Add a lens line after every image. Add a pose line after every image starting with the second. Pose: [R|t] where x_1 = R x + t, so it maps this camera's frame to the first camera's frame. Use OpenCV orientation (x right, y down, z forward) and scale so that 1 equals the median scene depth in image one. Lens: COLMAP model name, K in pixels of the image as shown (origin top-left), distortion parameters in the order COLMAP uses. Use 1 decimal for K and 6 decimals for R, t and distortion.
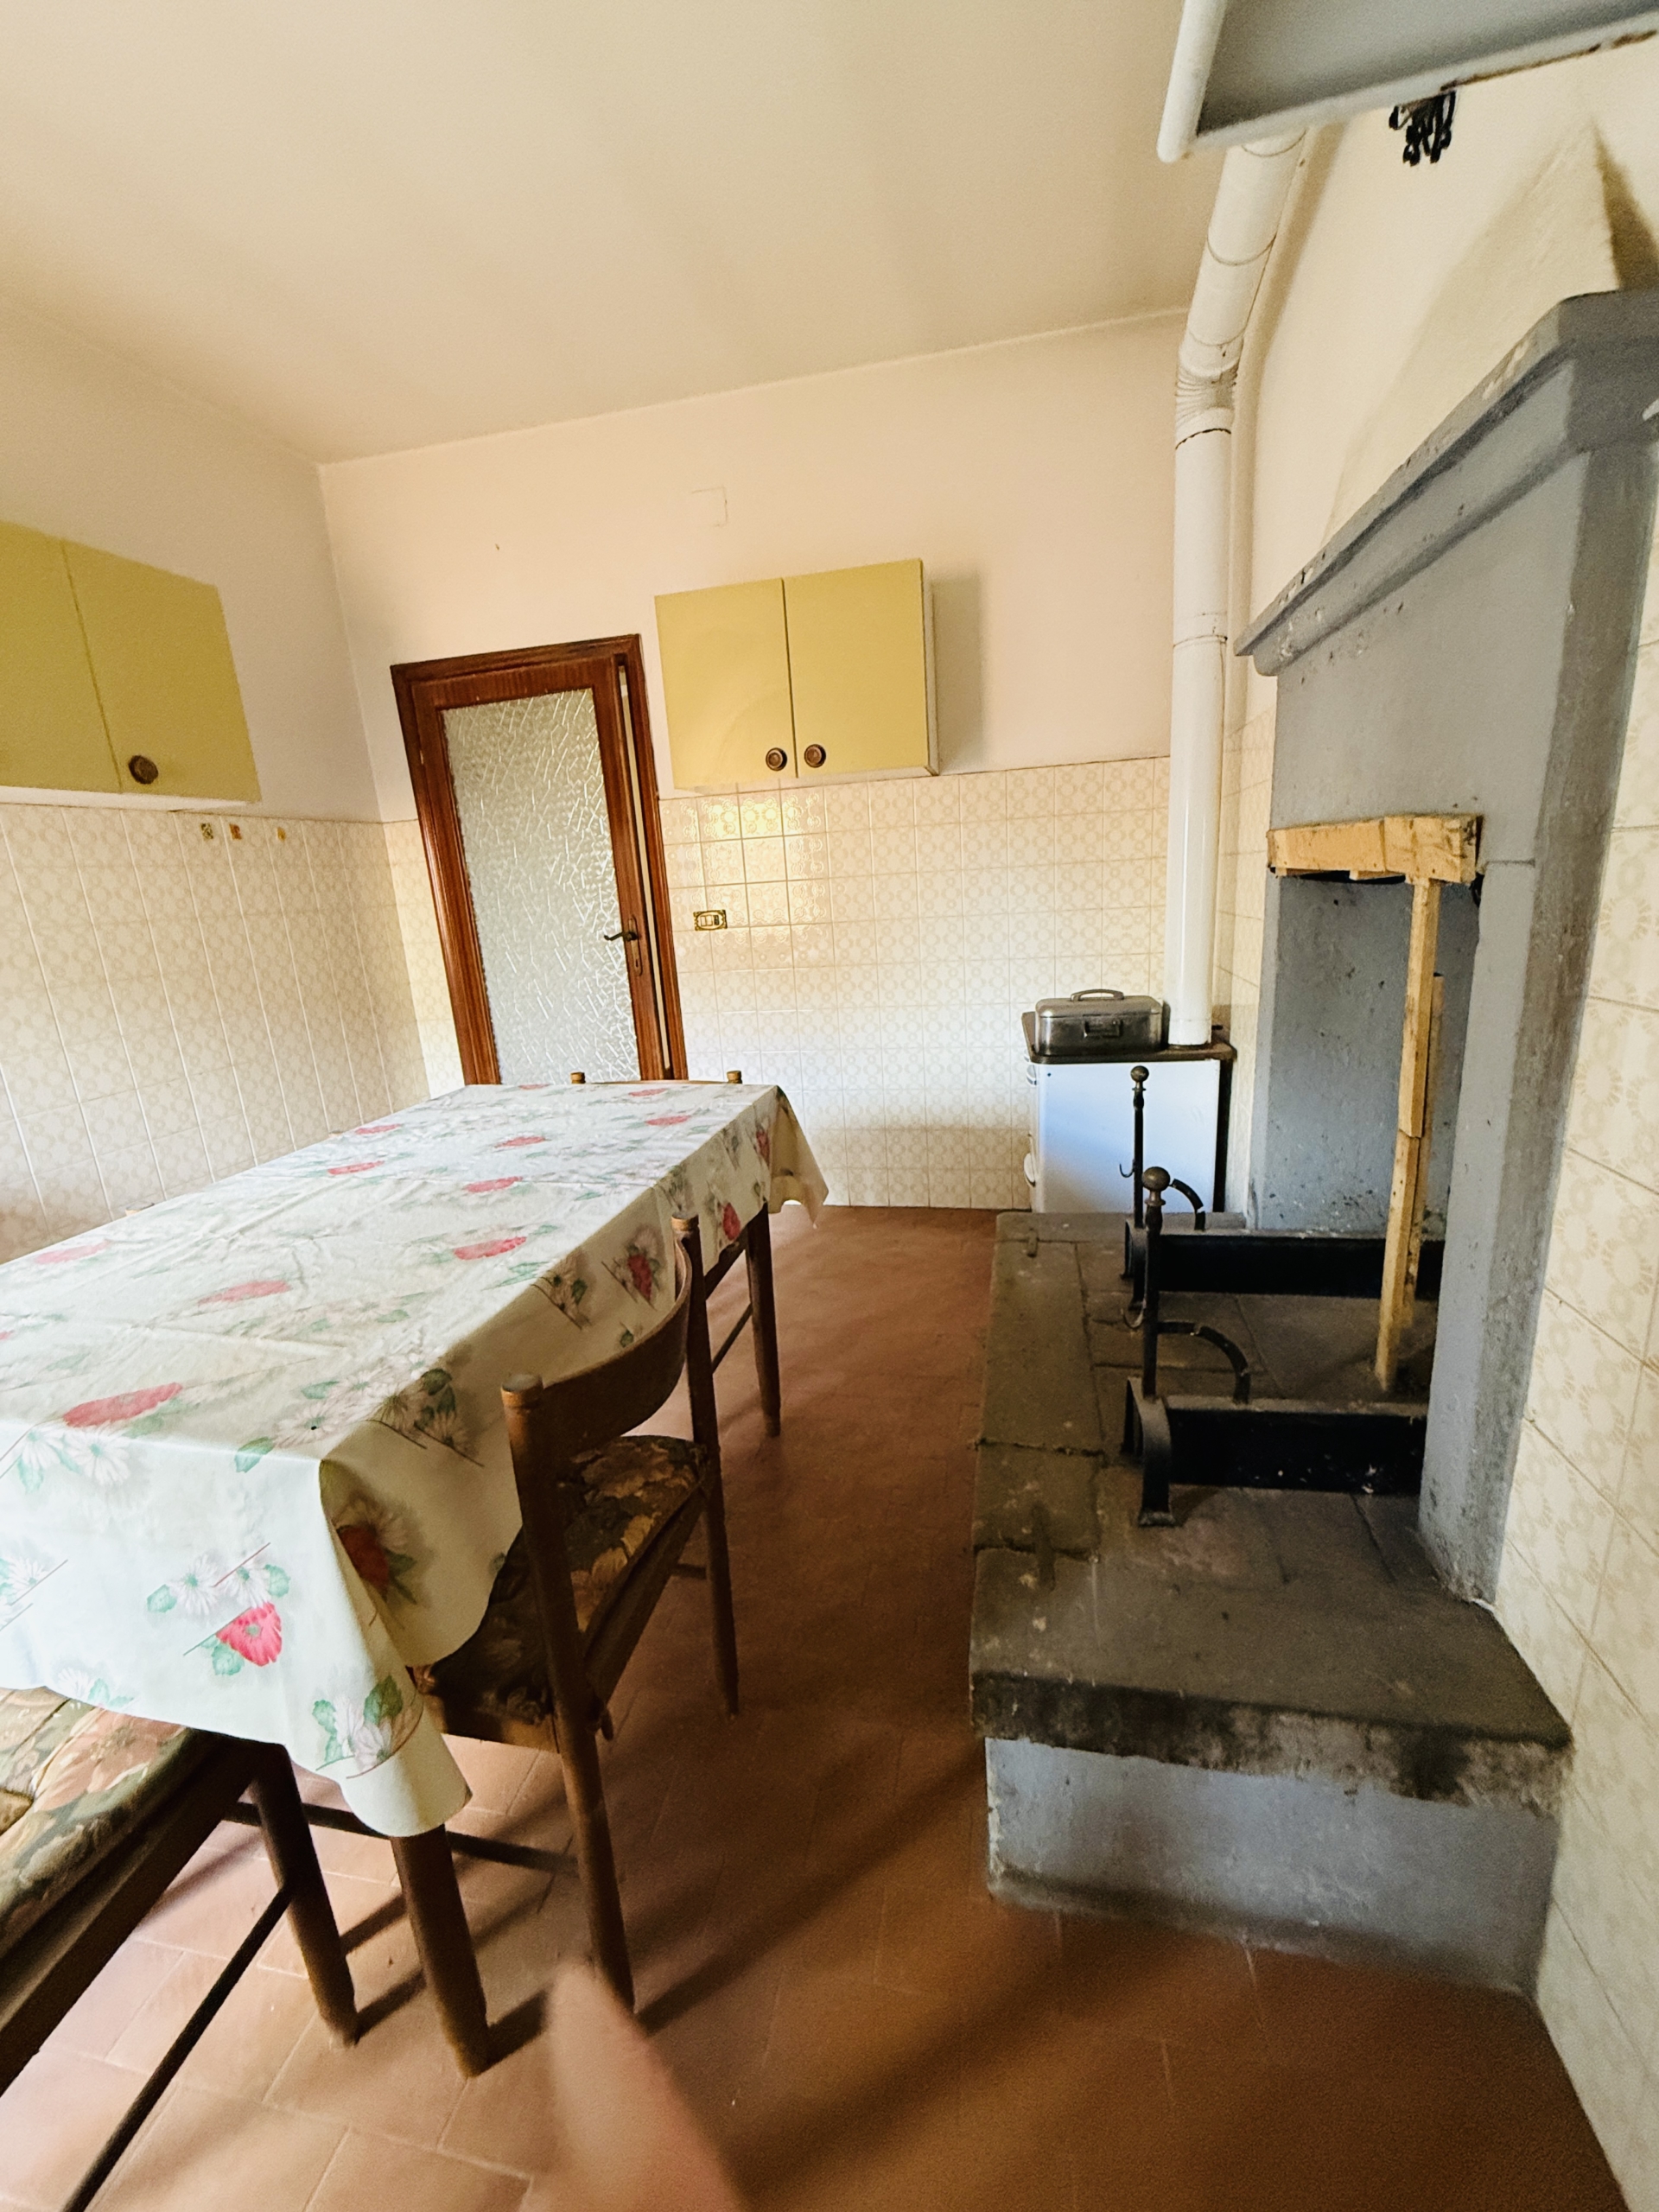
lens RADIAL K [[880.2, 0, 827.0], [0, 880.2, 1098.4], [0, 0, 1]] dist [0.001087, -0.000030]
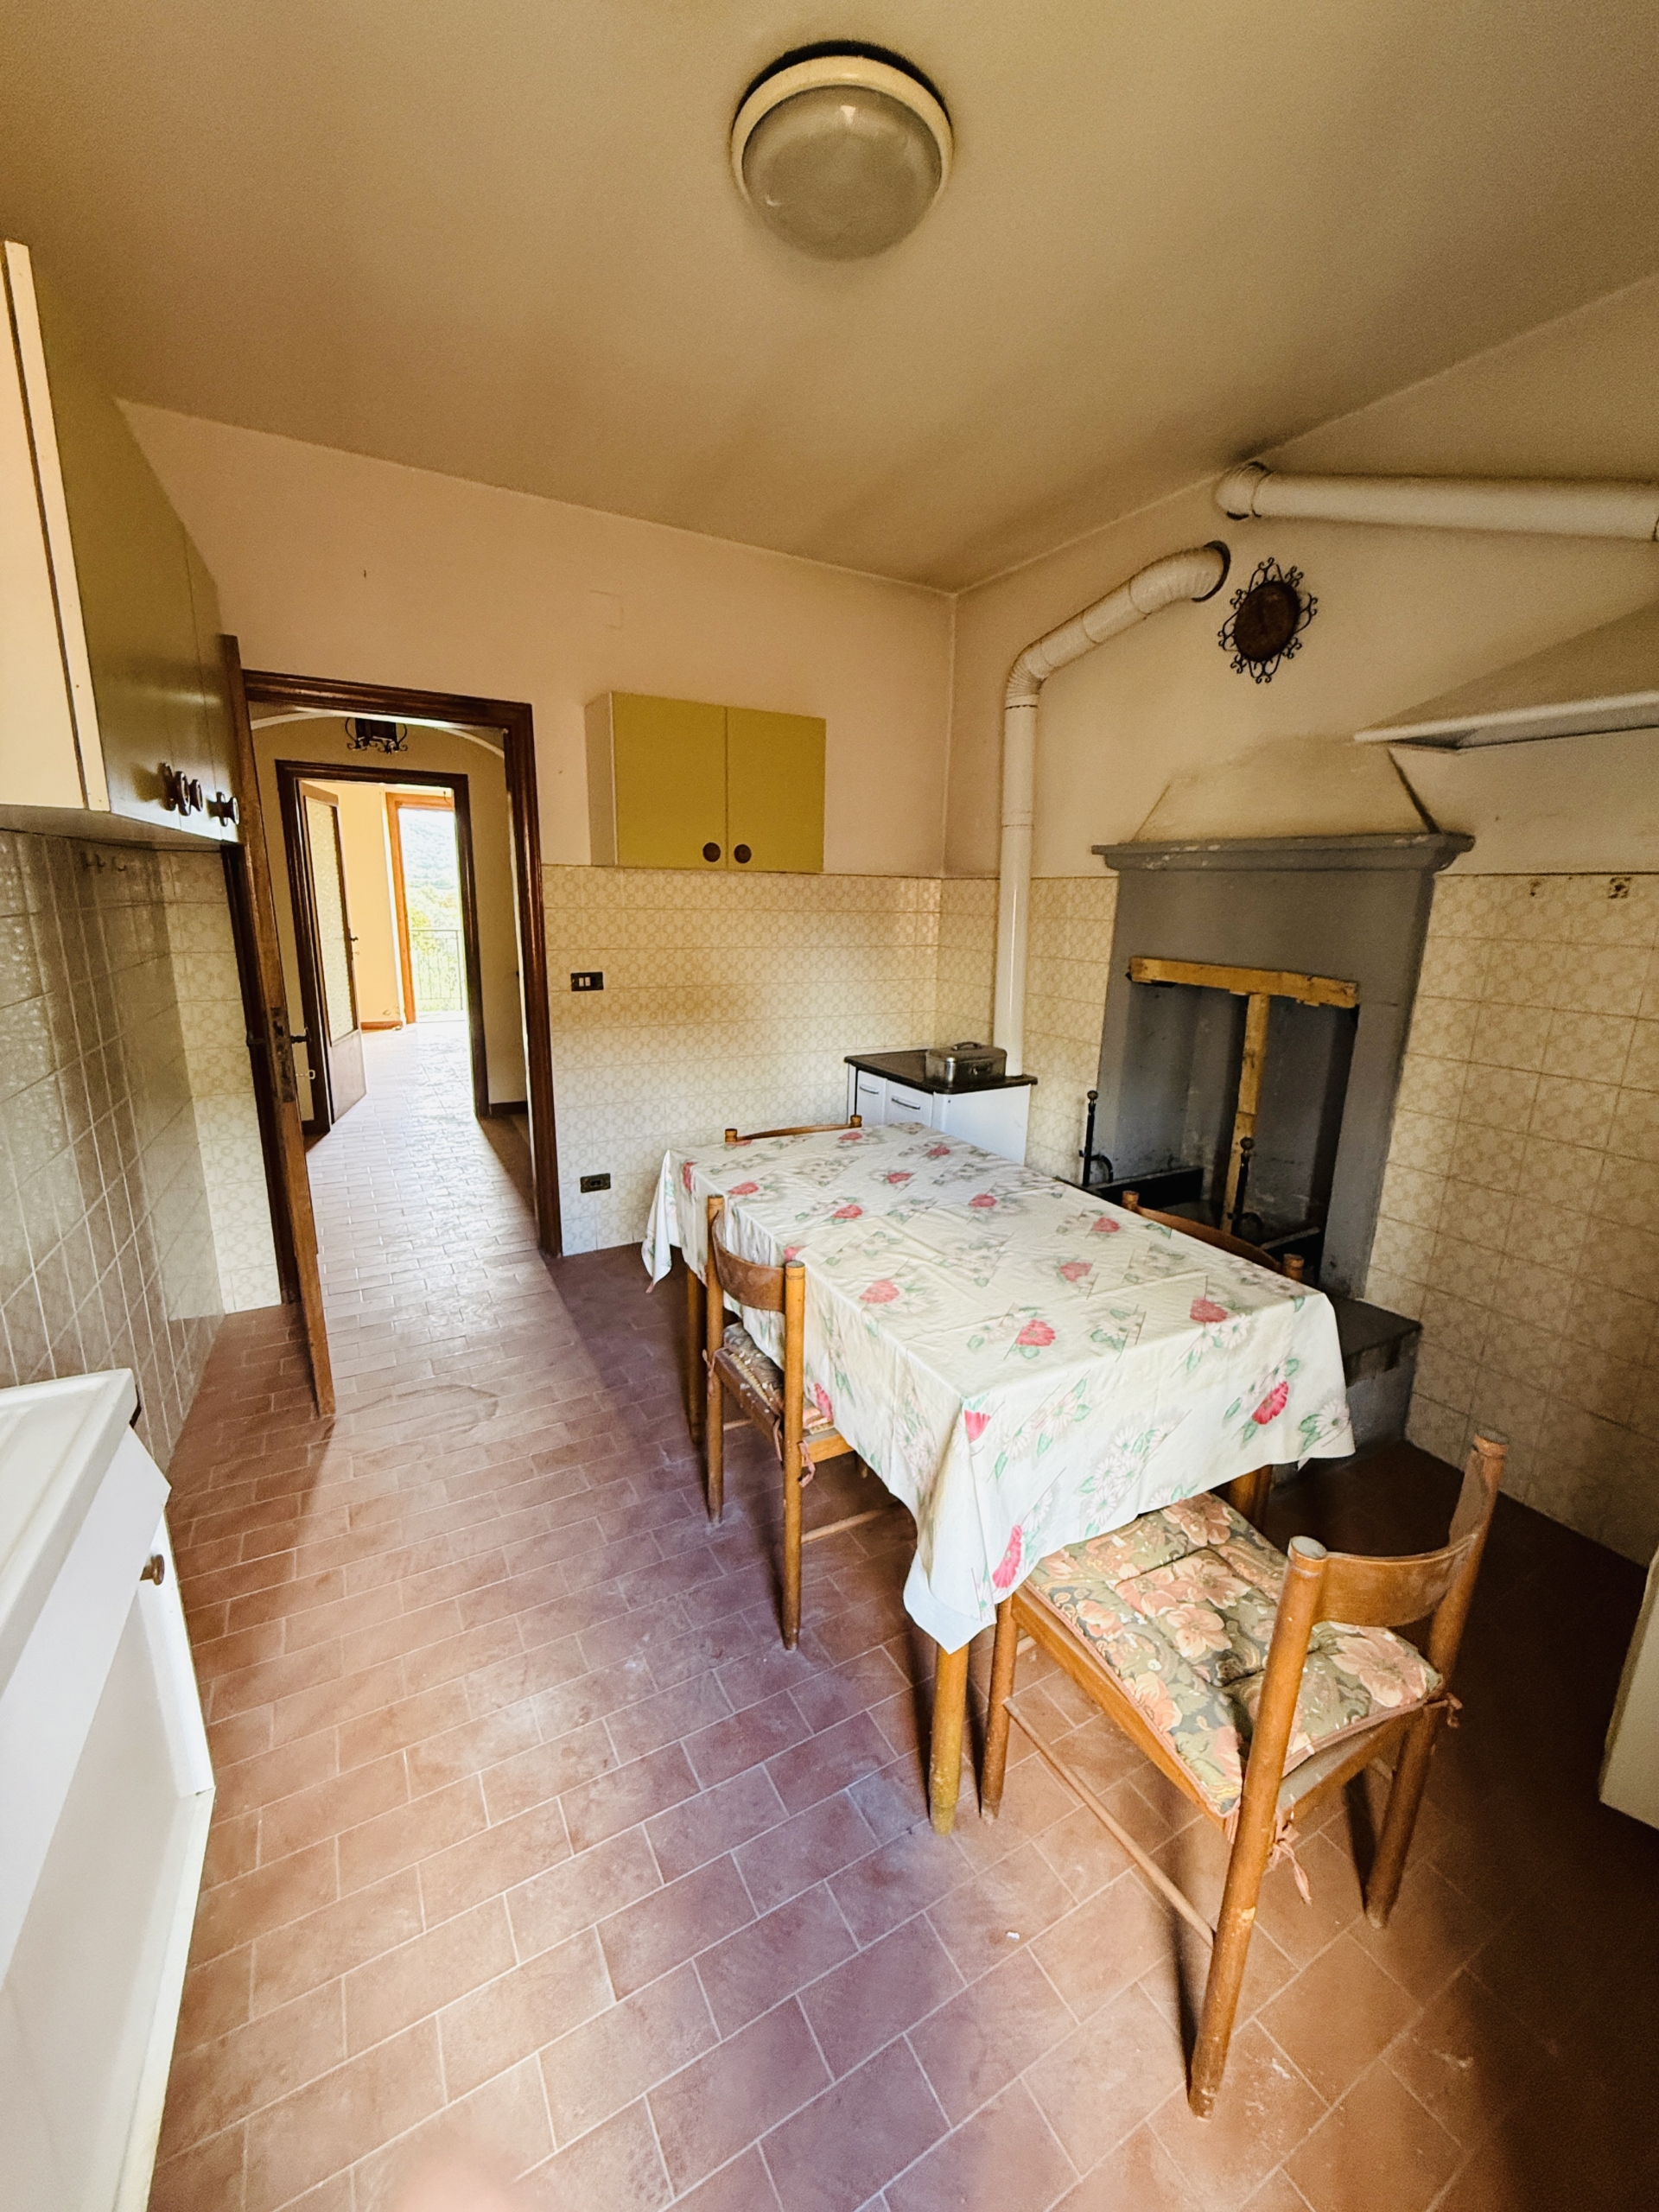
lens RADIAL K [[880.2, 0, 827.0], [0, 880.2, 1098.4], [0, 0, 1]] dist [0.001087, -0.000030]
pose [[0.751491, -0.072780, 0.655716, -1.543406], [0.094156, 0.995554, 0.002591, -0.099846], [-0.652990, 0.059793, 0.755003, 0.073347]]
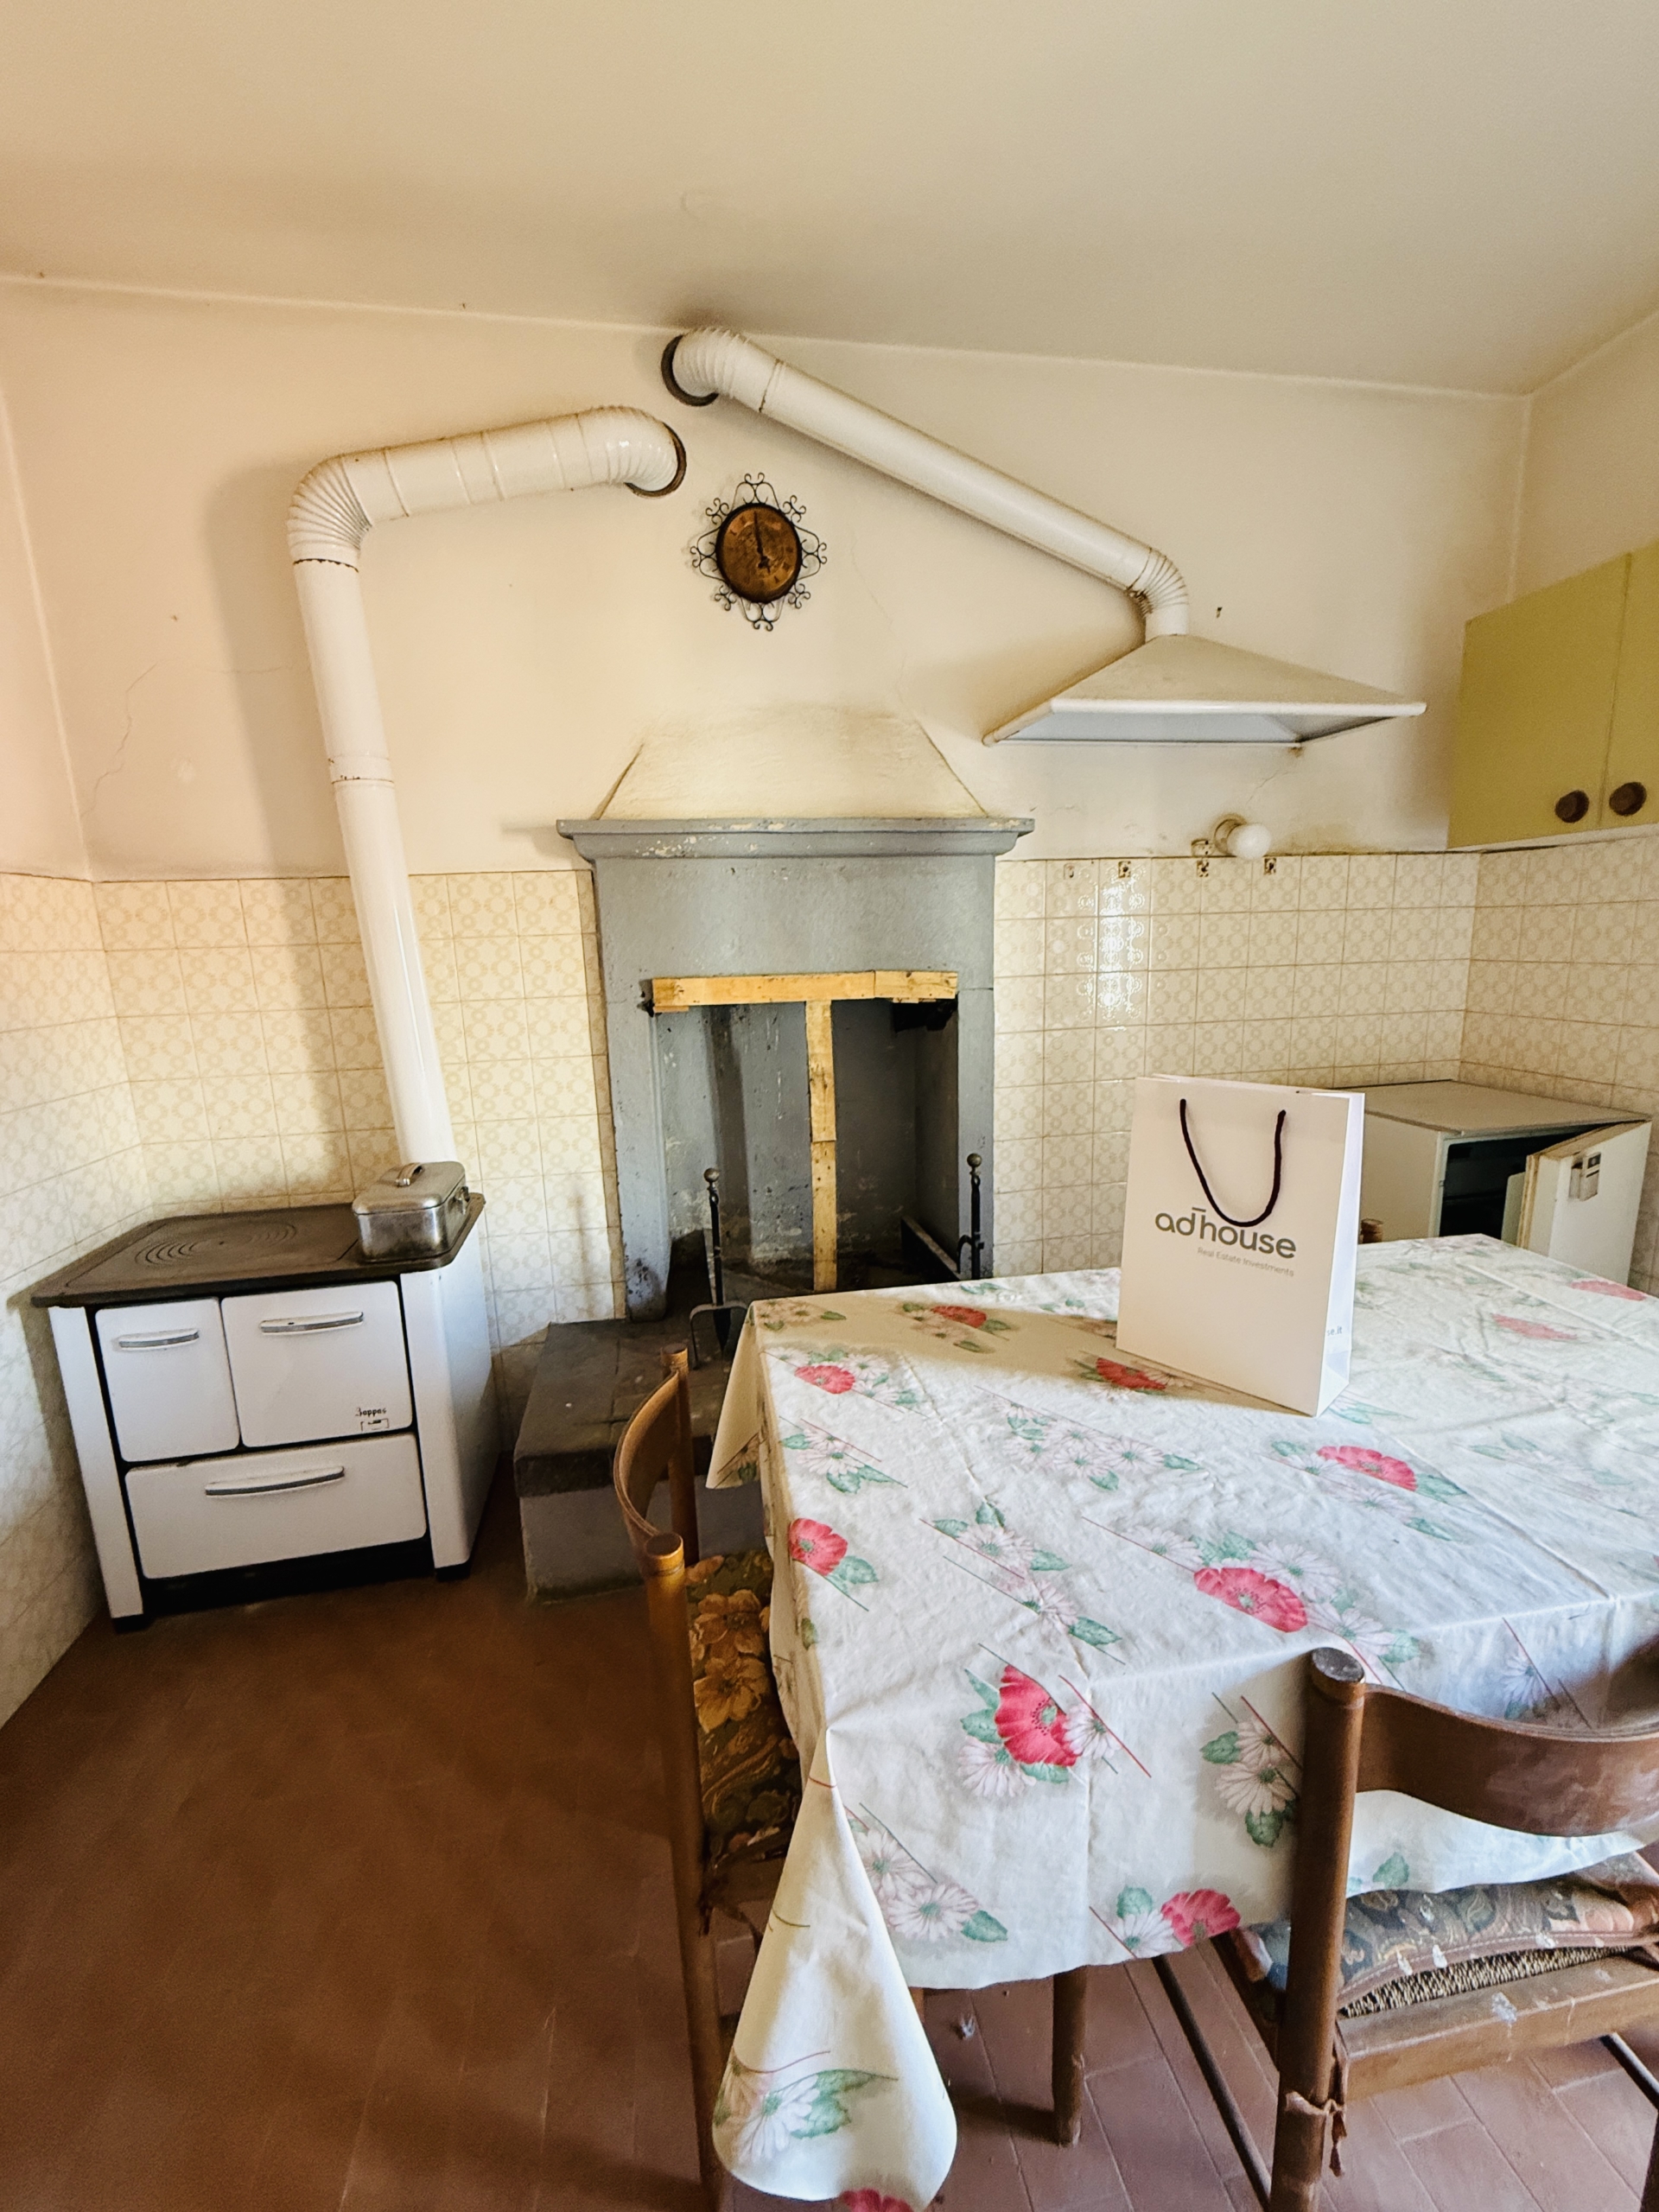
lens RADIAL K [[884.3, 0, 829.2], [0, 884.3, 1095.5], [0, 0, 1]] dist [-0.000269, -0.000292]
pose [[-0.373518, -0.092361, 0.923013, -1.056955], [0.279800, 0.937469, 0.207034, -0.440947], [-0.884419, 0.335590, -0.324319, 1.627586]]
